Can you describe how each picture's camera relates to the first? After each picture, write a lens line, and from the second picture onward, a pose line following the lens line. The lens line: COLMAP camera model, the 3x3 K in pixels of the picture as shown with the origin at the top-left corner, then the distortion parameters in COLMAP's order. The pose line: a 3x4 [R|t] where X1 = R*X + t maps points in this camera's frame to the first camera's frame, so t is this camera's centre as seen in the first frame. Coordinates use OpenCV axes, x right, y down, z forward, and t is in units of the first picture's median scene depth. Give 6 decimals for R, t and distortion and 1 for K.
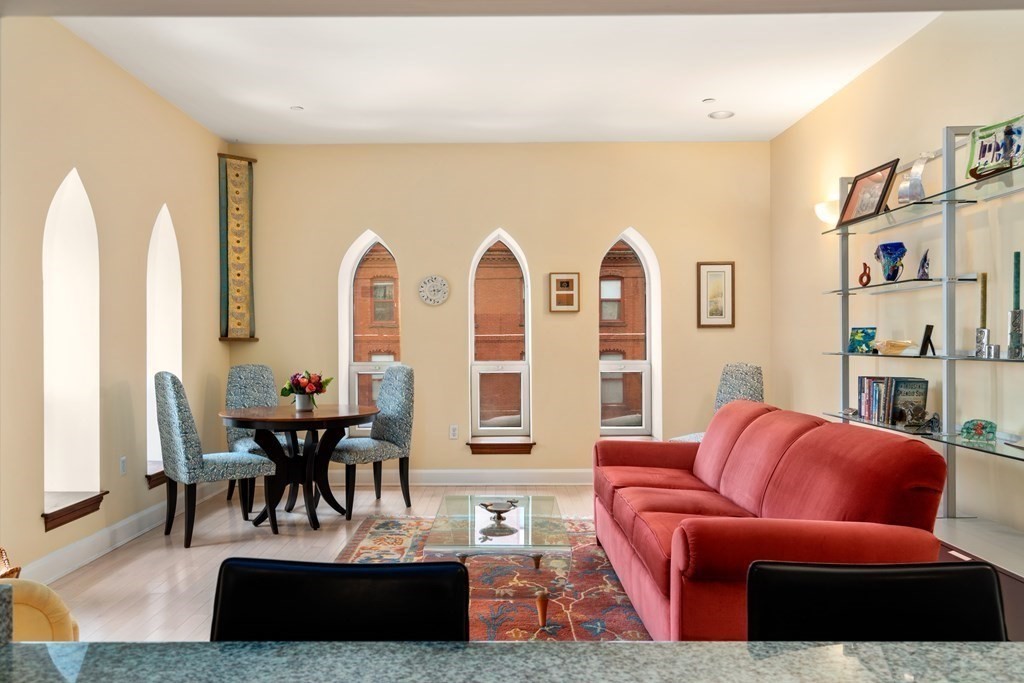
lens RADIAL K [[754.4, 0, 511.3], [0, 754.4, 346.5], [0, 0, 1]] dist [0.003259, 0.000720]
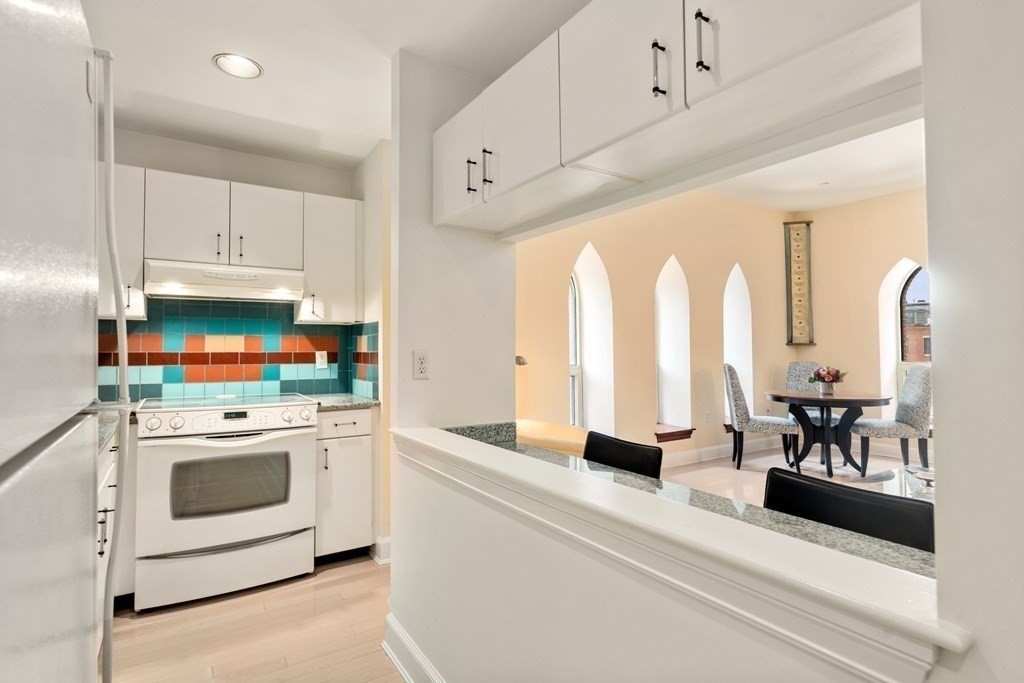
lens RADIAL K [[544.7, 0, 515.4], [0, 544.7, 333.7], [0, 0, 1]] dist [0.002629, 0.000210]
pose [[0.542566, -0.018649, -0.839806, 0.269508], [-0.004811, 0.999668, -0.025308, -0.000239], [0.840000, 0.017772, 0.542296, -0.057905]]
